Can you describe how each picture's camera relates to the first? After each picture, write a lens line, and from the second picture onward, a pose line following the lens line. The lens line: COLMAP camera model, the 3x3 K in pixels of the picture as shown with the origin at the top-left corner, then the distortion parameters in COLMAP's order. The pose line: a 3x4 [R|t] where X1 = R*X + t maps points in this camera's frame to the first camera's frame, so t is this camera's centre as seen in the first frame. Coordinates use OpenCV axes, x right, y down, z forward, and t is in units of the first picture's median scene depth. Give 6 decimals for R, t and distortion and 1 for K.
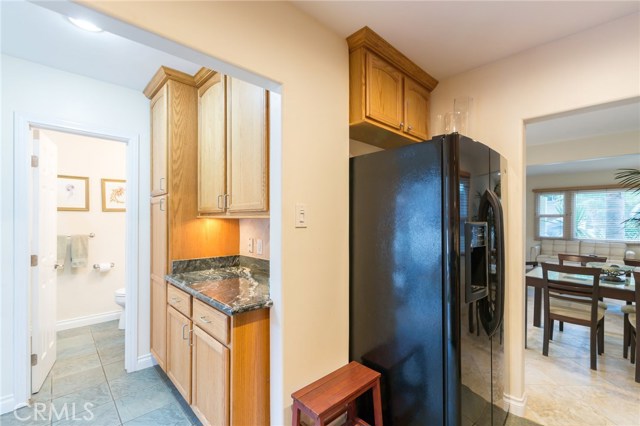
lens RADIAL K [[282.5, 0, 321.7], [0, 282.5, 217.9], [0, 0, 1]] dist [0.000646, -0.000406]
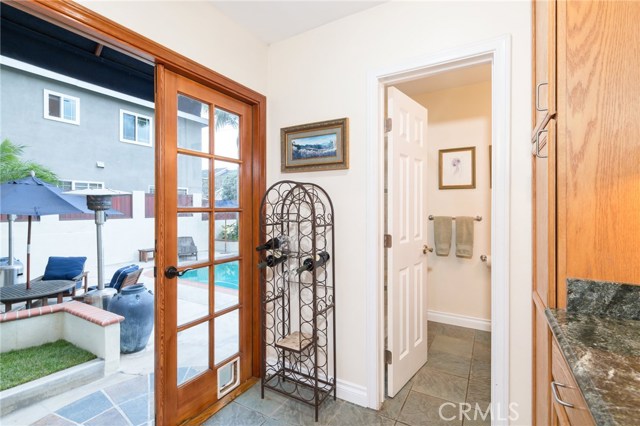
lens RADIAL K [[295.6, 0, 303.9], [0, 295.6, 207.6], [0, 0, 1]] dist [0.004793, 0.001609]
pose [[0.248615, -0.006115, -0.968583, -0.154017], [0.009821, 0.999945, -0.003792, 0.036920], [0.968553, -0.008569, 0.248661, 0.386260]]
